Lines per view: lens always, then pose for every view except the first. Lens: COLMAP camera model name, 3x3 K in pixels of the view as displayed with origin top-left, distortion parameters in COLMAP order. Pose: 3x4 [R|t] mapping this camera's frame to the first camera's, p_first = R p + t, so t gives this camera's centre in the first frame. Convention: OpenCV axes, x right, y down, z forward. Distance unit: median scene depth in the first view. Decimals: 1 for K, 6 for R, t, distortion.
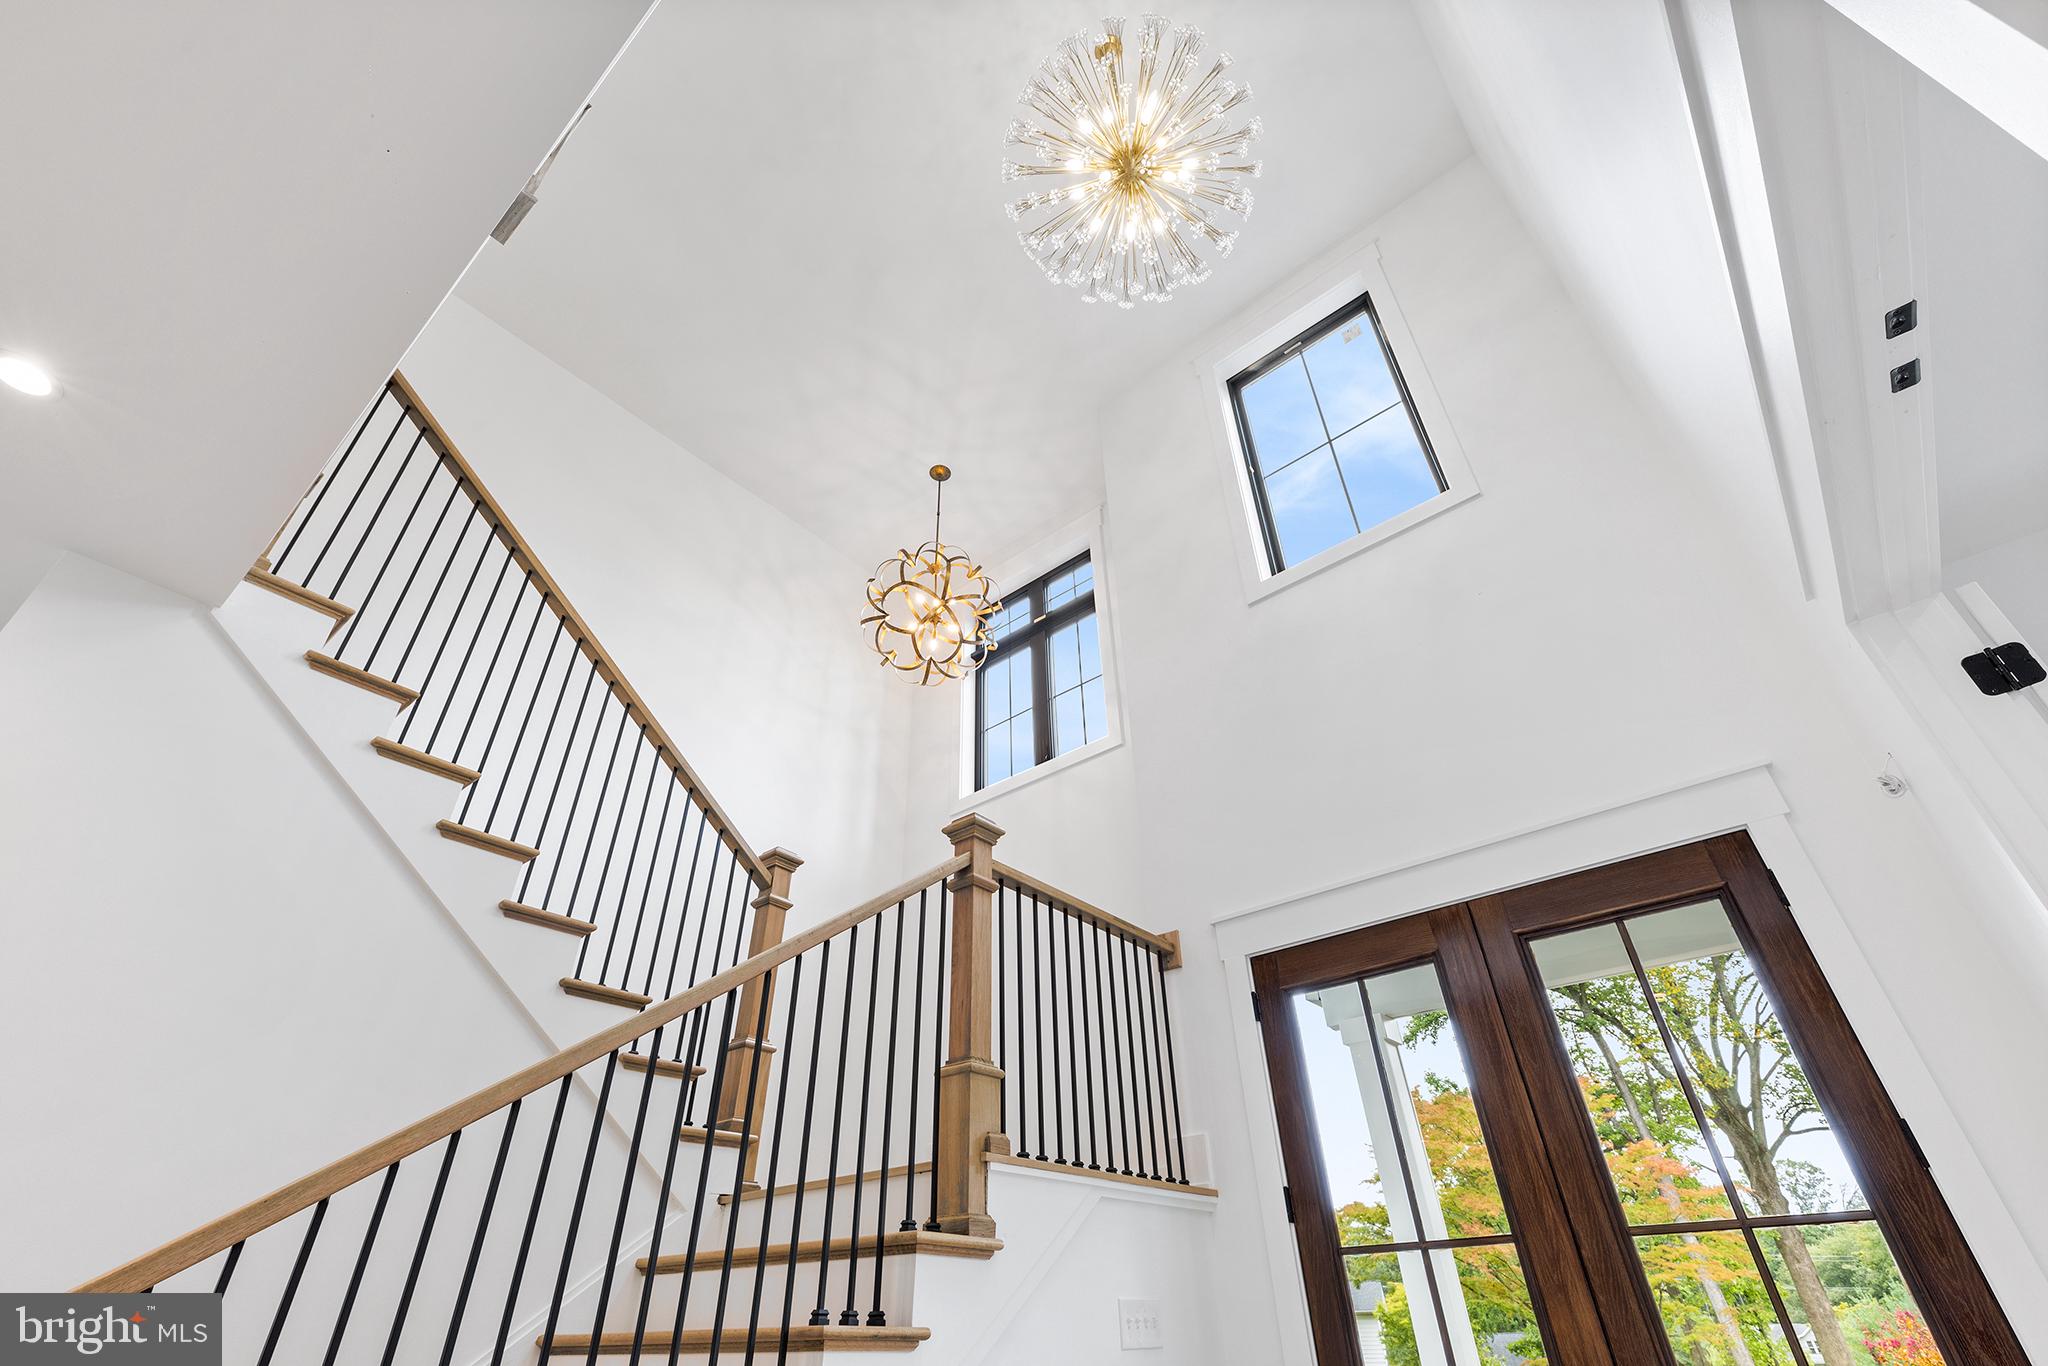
lens RADIAL K [[909.8, 0, 1022.6], [0, 909.8, 670.2], [0, 0, 1]] dist [0.002442, -0.000243]
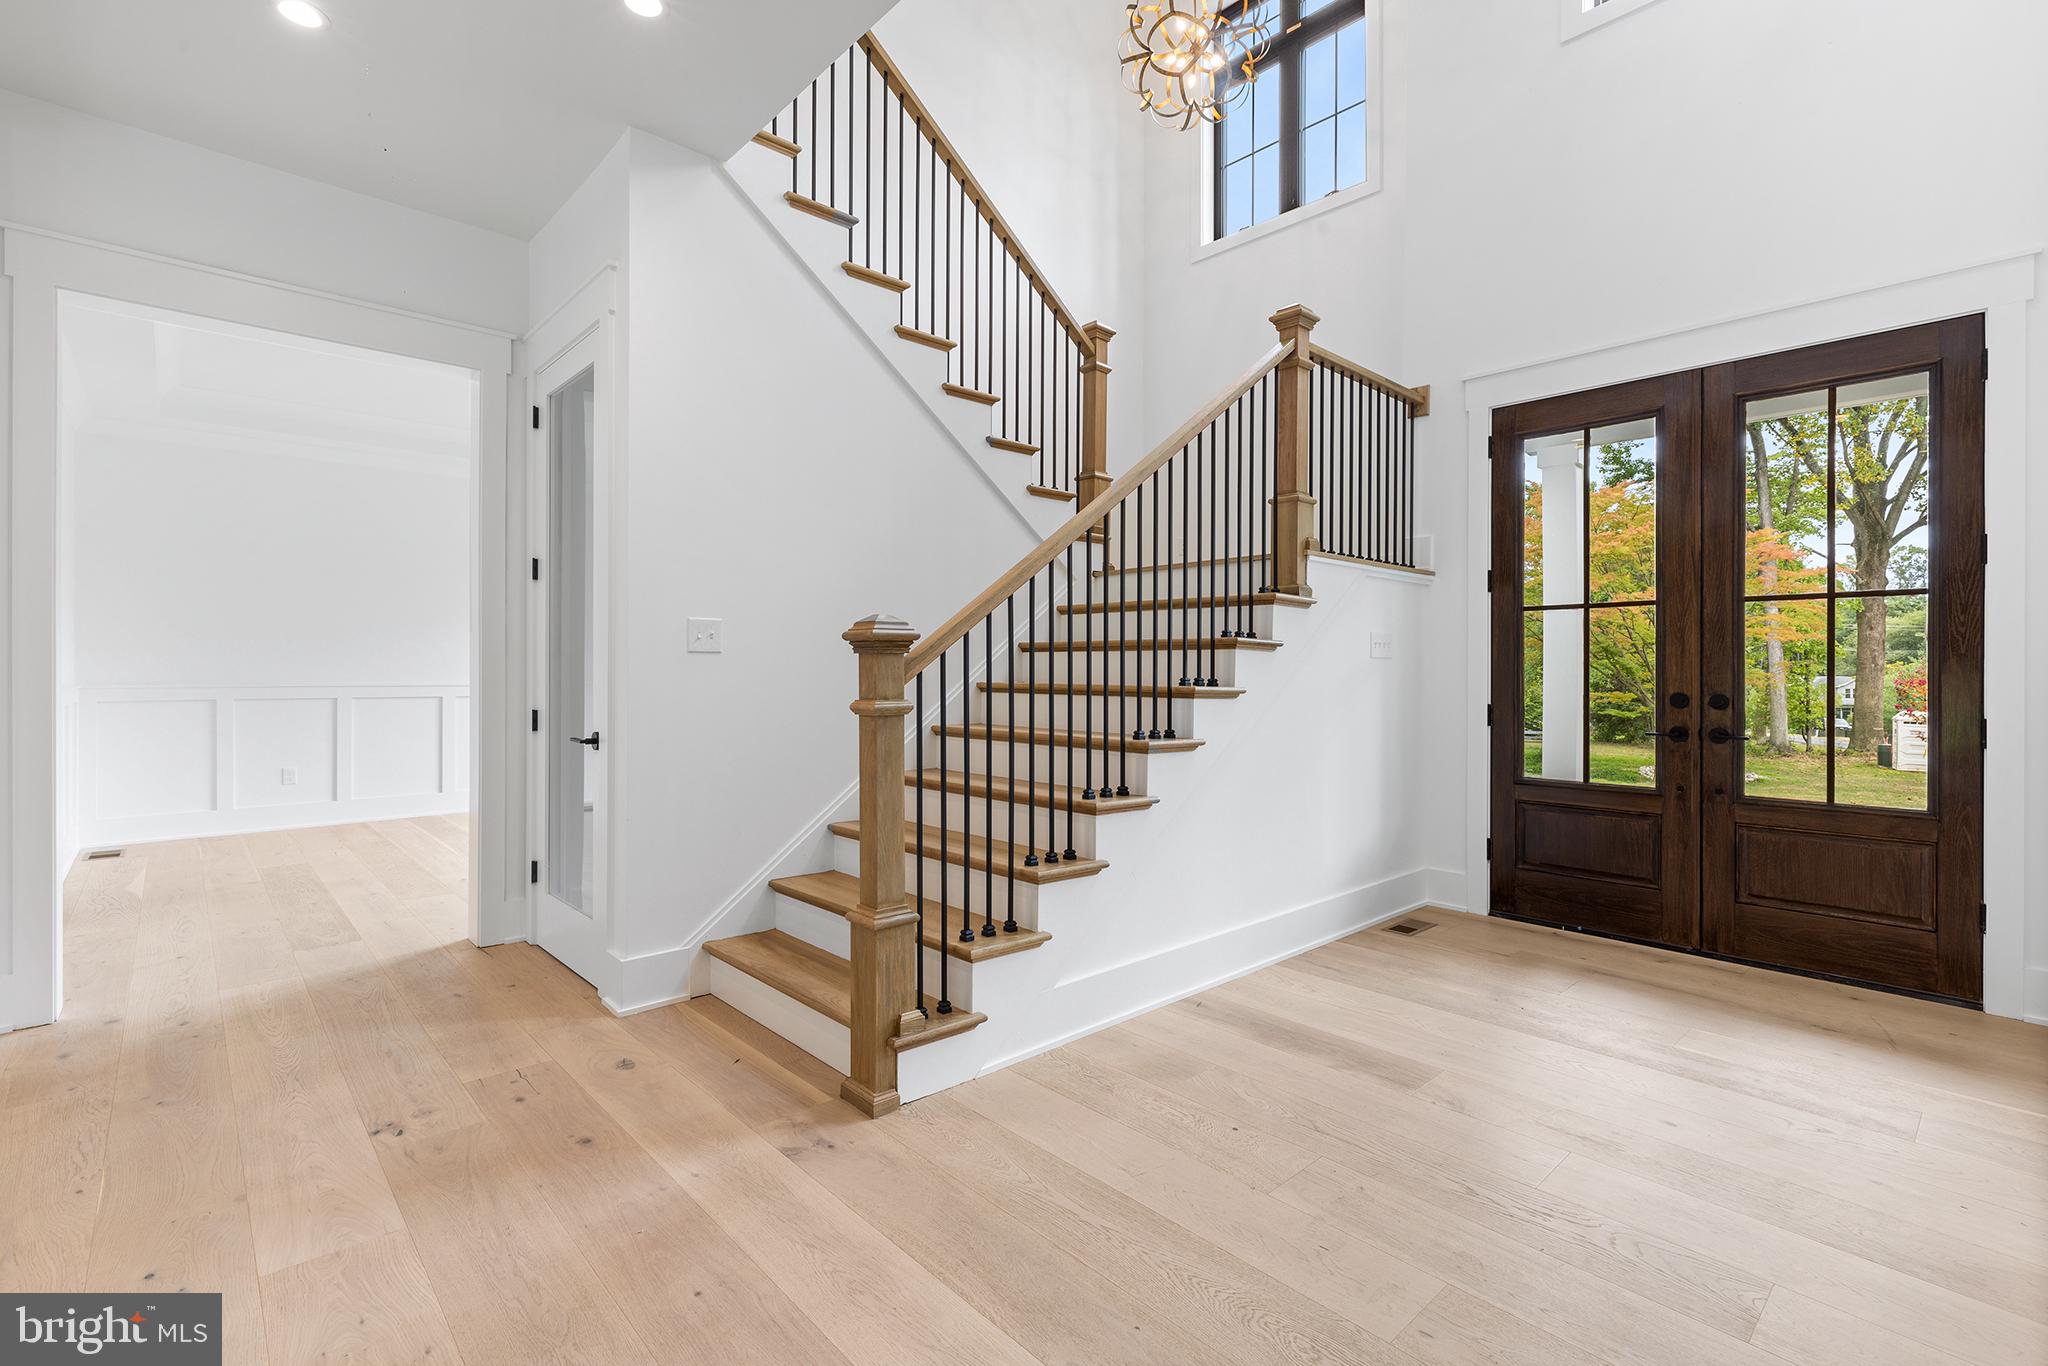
lens RADIAL K [[923.5, 0, 1027.5], [0, 923.5, 663.9], [0, 0, 1]] dist [0.005128, -0.000936]
pose [[0.992780, 0.021922, -0.117931, -0.246536], [0.051239, 0.811444, 0.582180, -0.186767], [0.108457, -0.584019, 0.804462, -0.317255]]
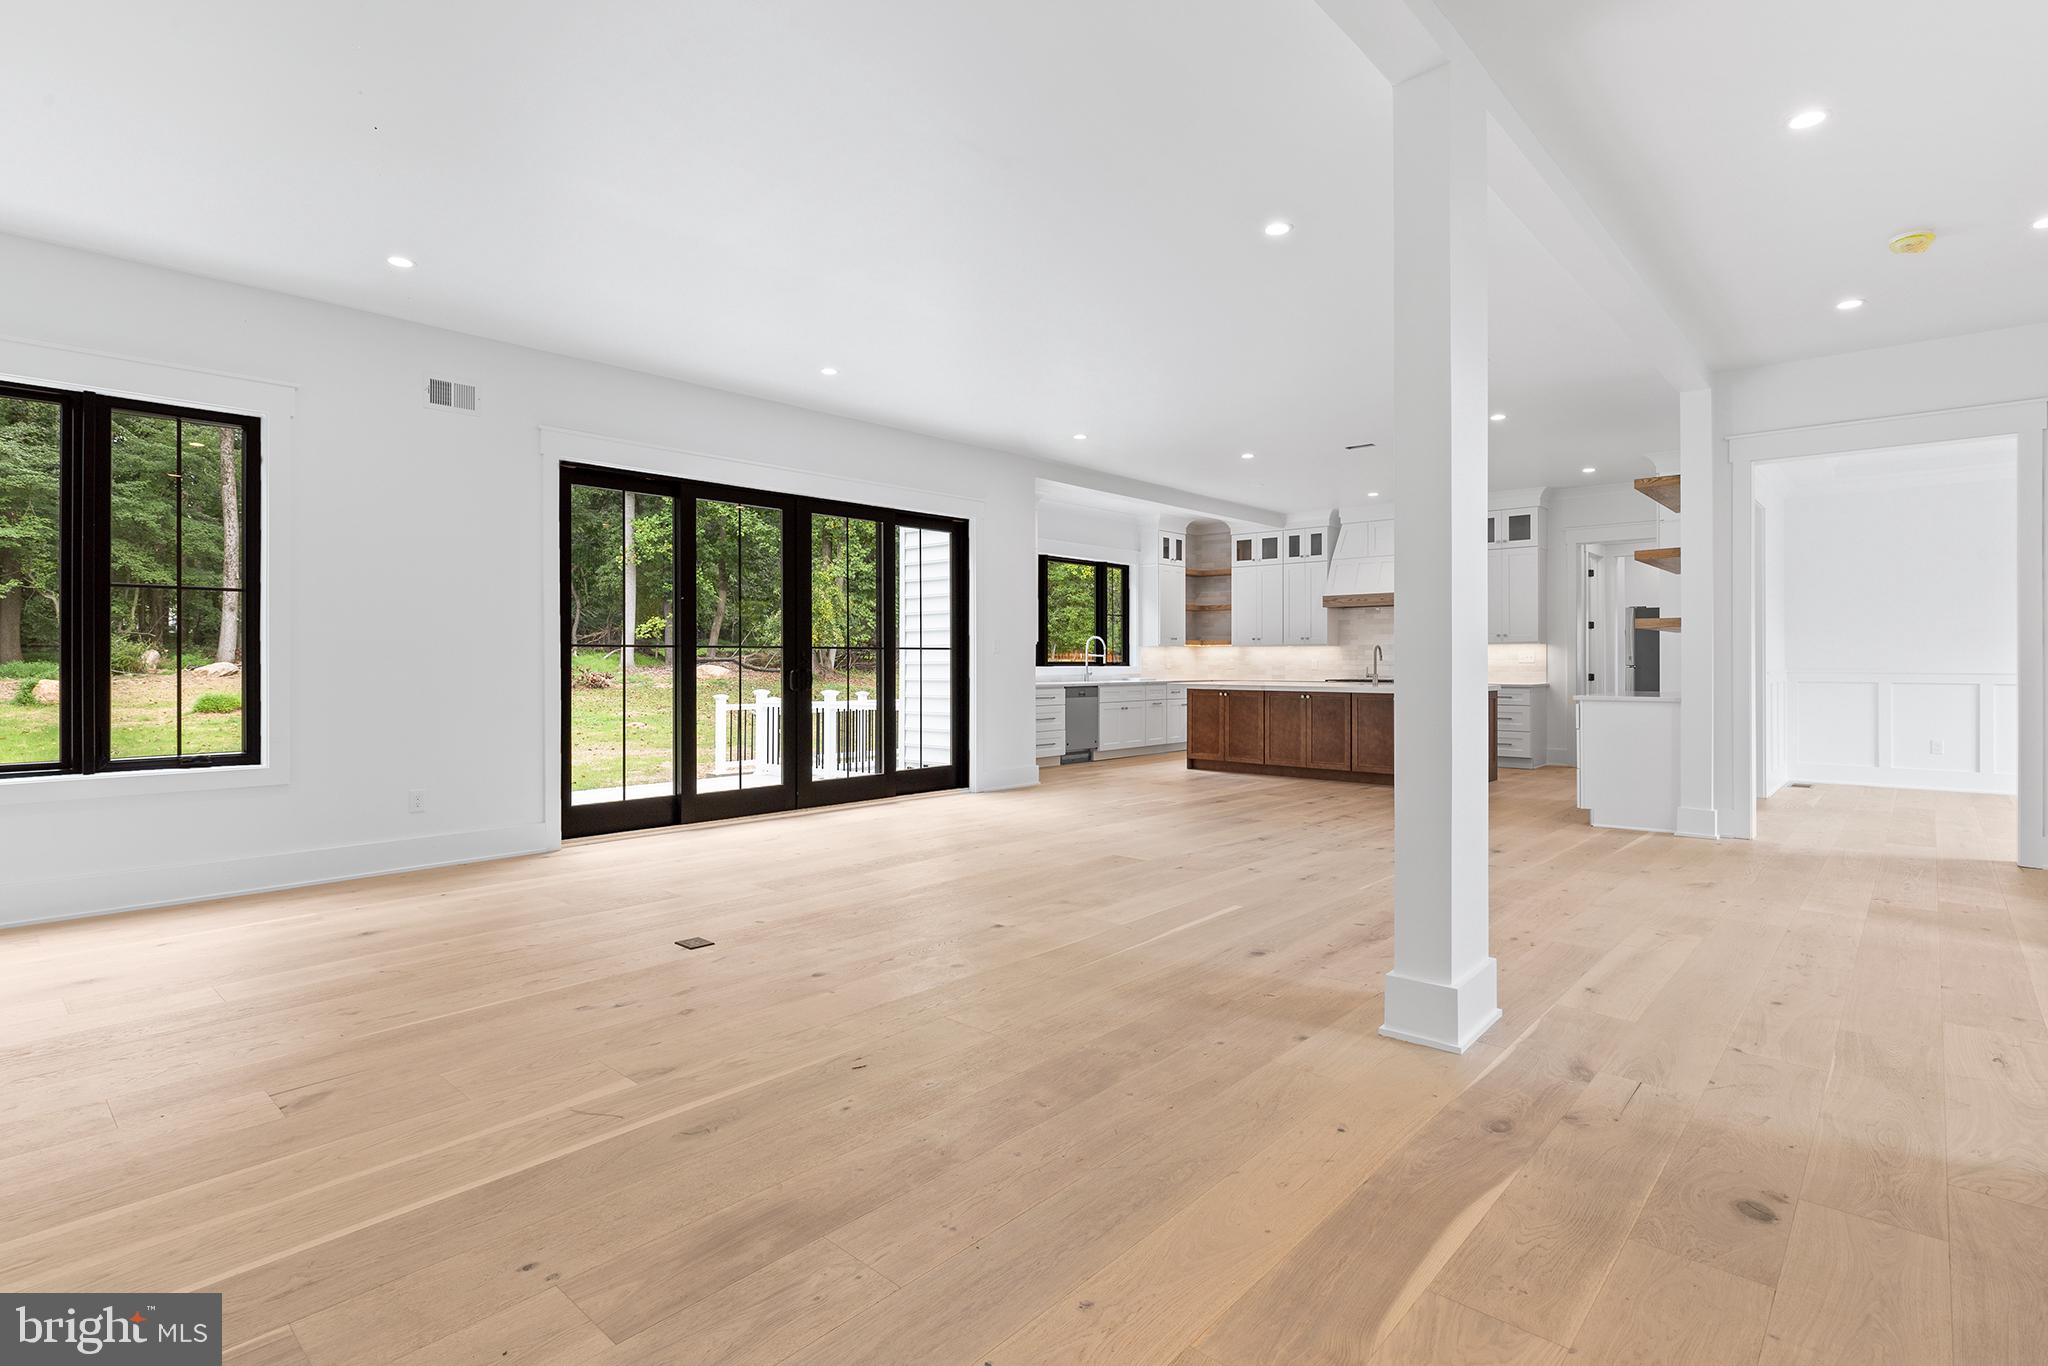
lens RADIAL K [[1000.1, 0, 1021.5], [0, 1000.1, 658.4], [0, 0, 1]] dist [-0.005478, -0.000978]
pose [[-0.030045, 0.018046, -0.999386, 0.690940], [0.587767, 0.809025, -0.003062, -0.530464], [0.808472, -0.587498, -0.034915, -0.773851]]
